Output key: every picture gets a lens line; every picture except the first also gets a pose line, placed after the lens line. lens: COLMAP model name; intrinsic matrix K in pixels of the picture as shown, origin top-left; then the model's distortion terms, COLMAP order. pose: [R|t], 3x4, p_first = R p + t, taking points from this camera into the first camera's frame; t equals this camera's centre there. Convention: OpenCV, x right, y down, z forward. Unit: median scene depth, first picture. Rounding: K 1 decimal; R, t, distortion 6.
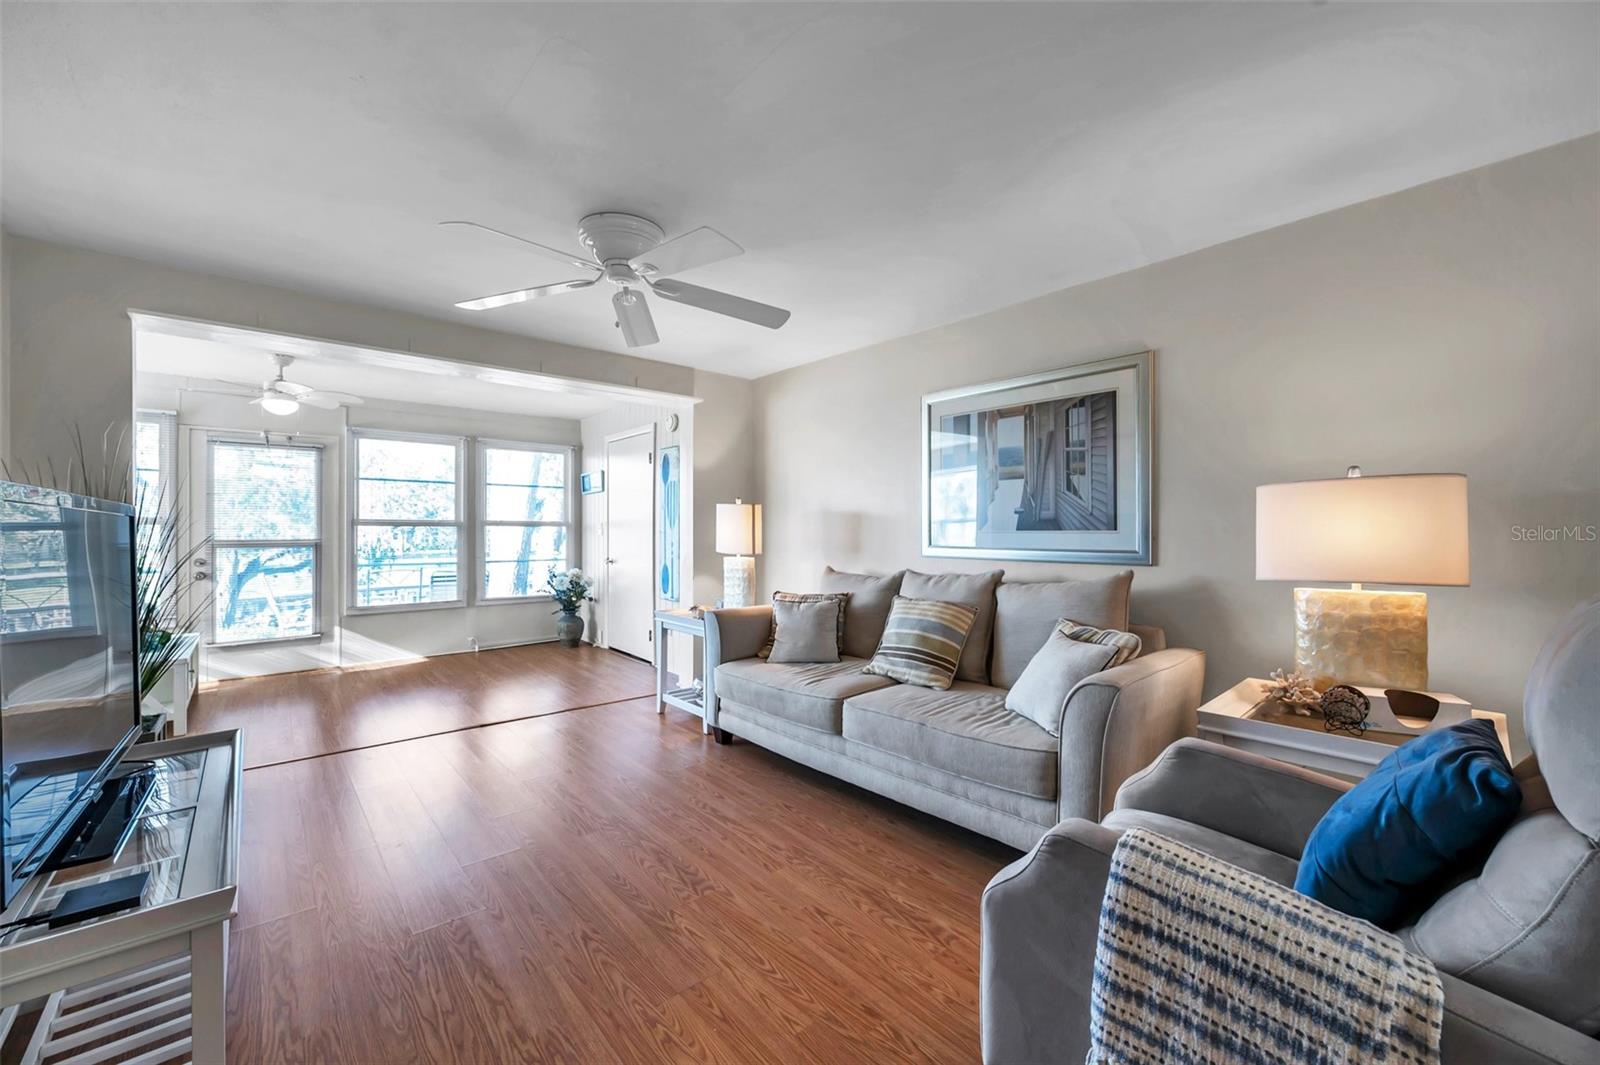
lens RADIAL K [[630.1, 0, 800.0], [0, 630.1, 532.5], [0, 0, 1]] dist [0.001425, 0.000236]
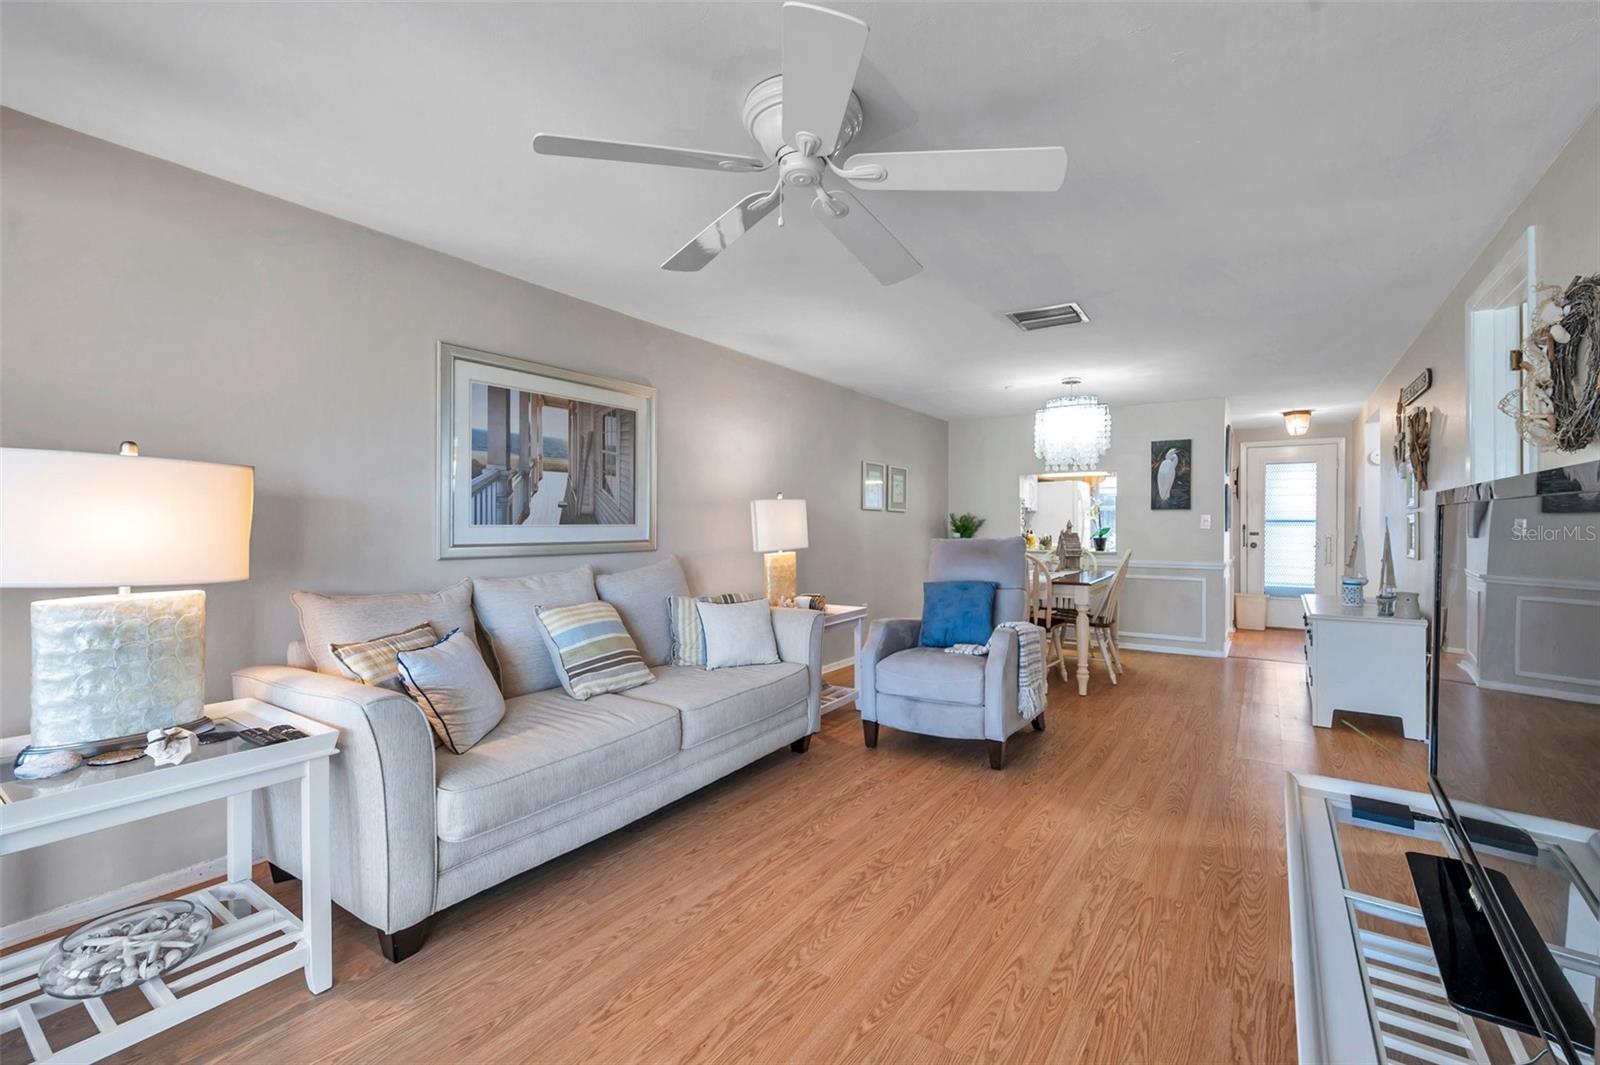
lens RADIAL K [[678.6, 0, 807.5], [0, 678.6, 526.4], [0, 0, 1]] dist [0.009084, 0.000191]
pose [[-0.254427, -0.005278, 0.967078, -0.528135], [0.001981, 0.999980, 0.005979, -0.003923], [-0.967090, 0.003437, -0.254412, 0.609235]]
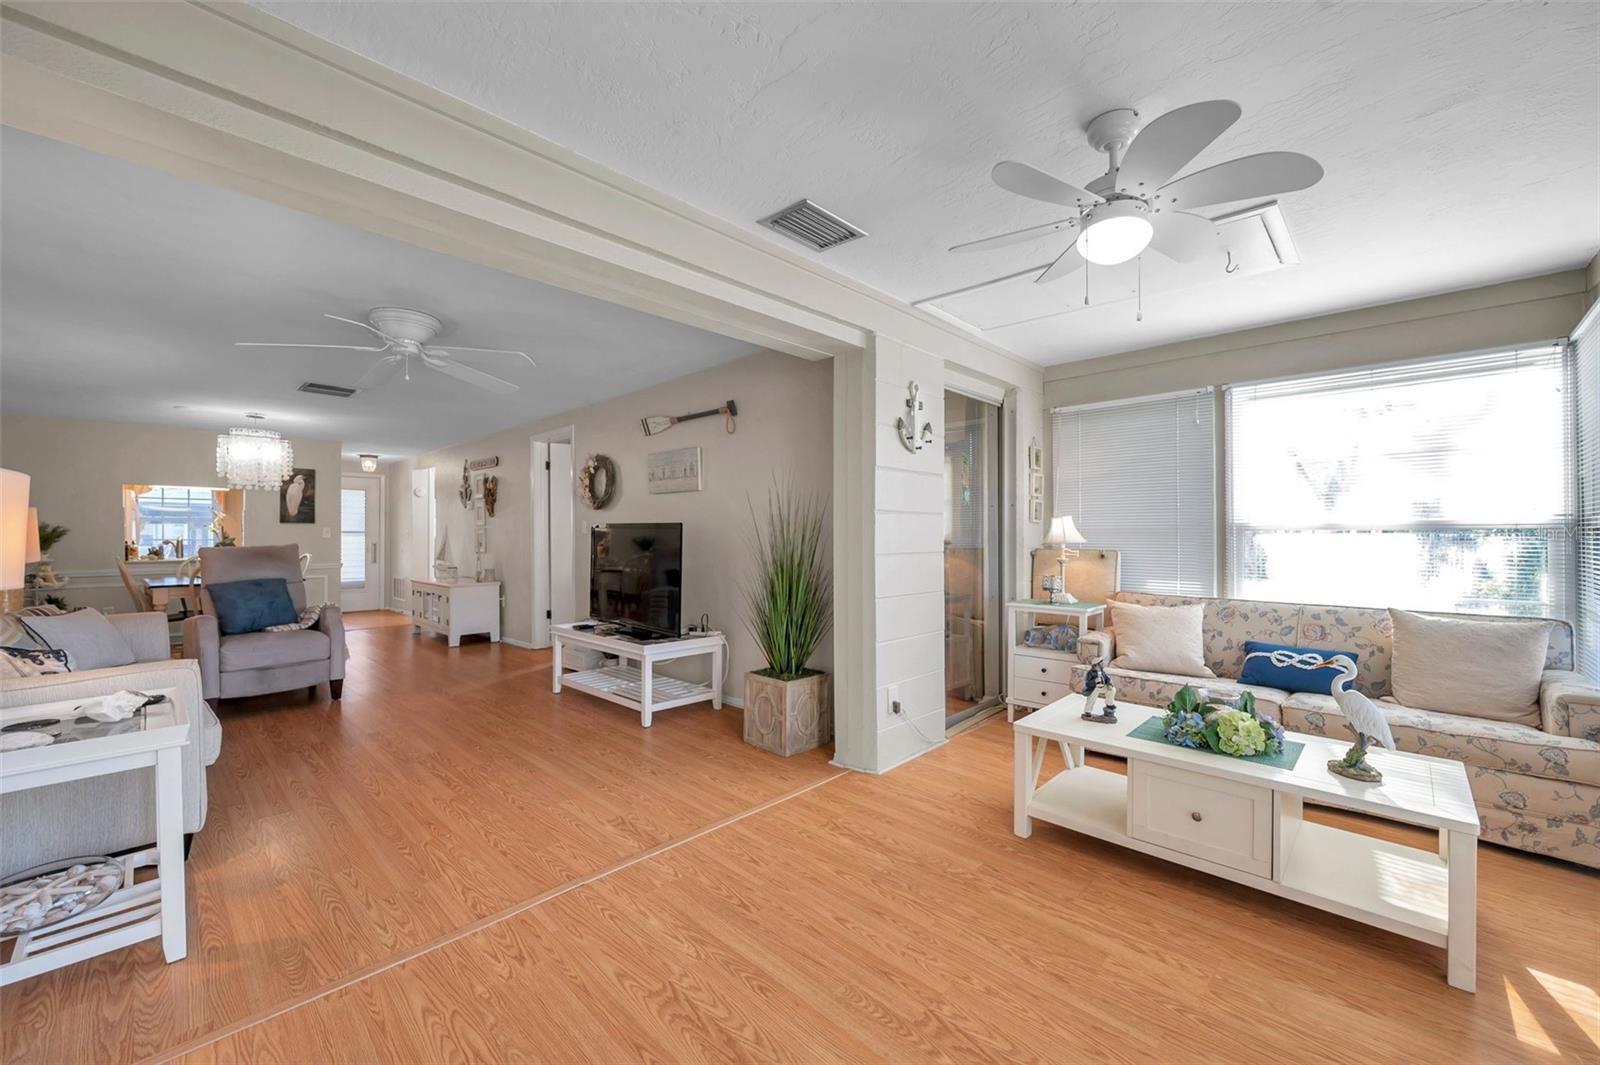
lens RADIAL K [[637.8, 0, 800.0], [0, 637.8, 532.5], [0, 0, 1]] dist [-0.003526, -0.000337]
pose [[-0.995744, -0.001138, -0.092153, -0.515106], [-0.001083, 0.999999, -0.000651, -0.003903], [0.092154, -0.000548, -0.995745, 1.258723]]
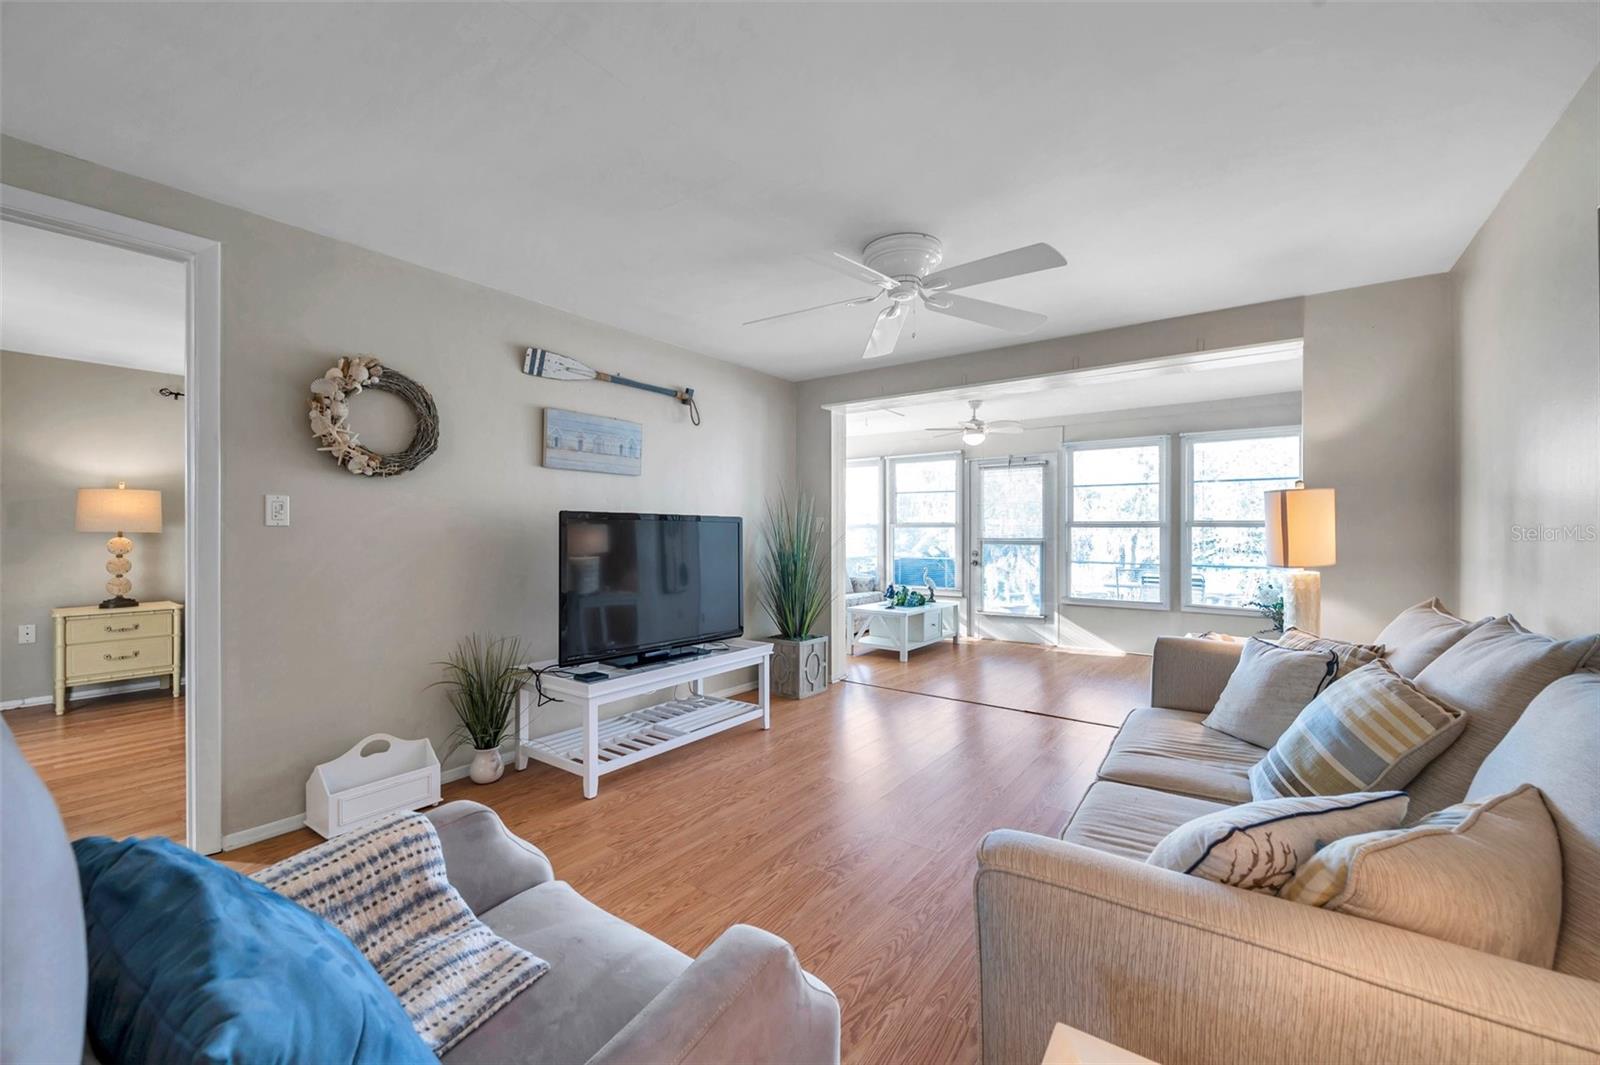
lens RADIAL K [[635.2, 0, 800.0], [0, 635.2, 532.5], [0, 0, 1]] dist [-0.000435, 0.000152]
pose [[0.220038, 0.001352, -0.975490, 0.372444], [-0.005352, 0.999986, 0.000179, 0.001791], [0.975477, 0.005182, 0.220043, 0.303112]]
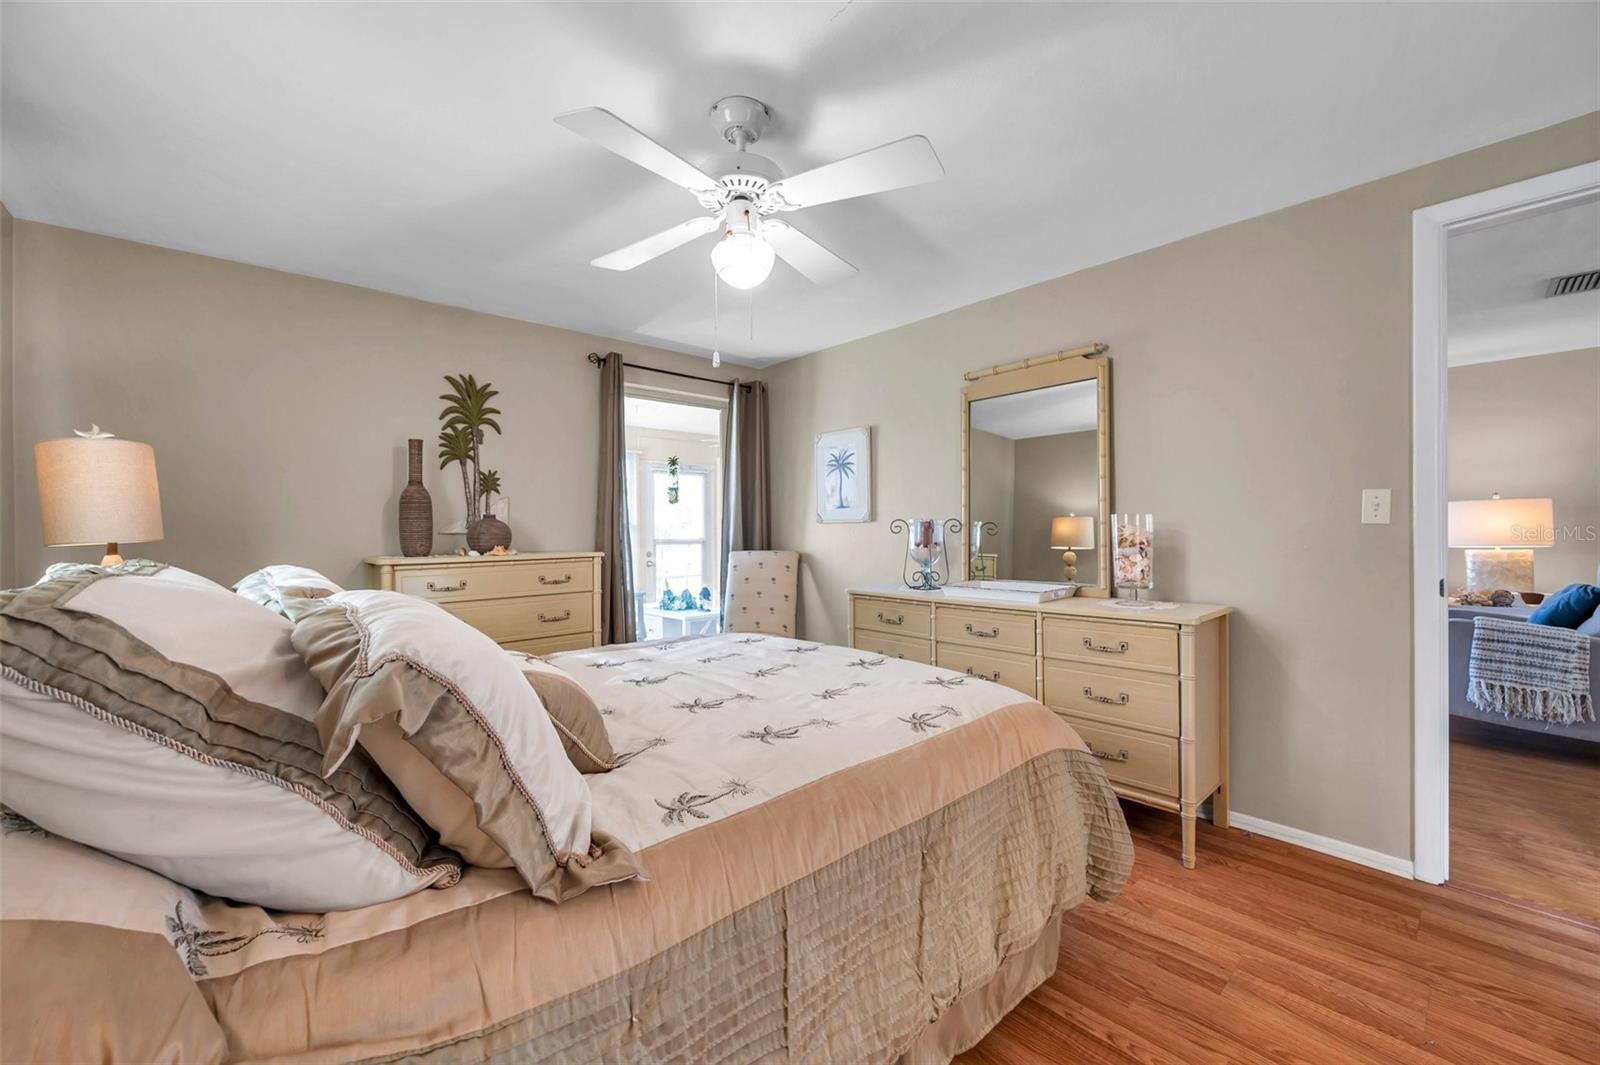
lens RADIAL K [[623.4, 0, 794.8], [0, 623.4, 528.9], [0, 0, 1]] dist [-0.000407, -0.000024]
pose [[0.999836, -0.011097, 0.014286, -0.651486], [0.011208, 0.999907, -0.007720, 0.003585], [-0.014199, 0.007879, 0.999868, -0.461668]]
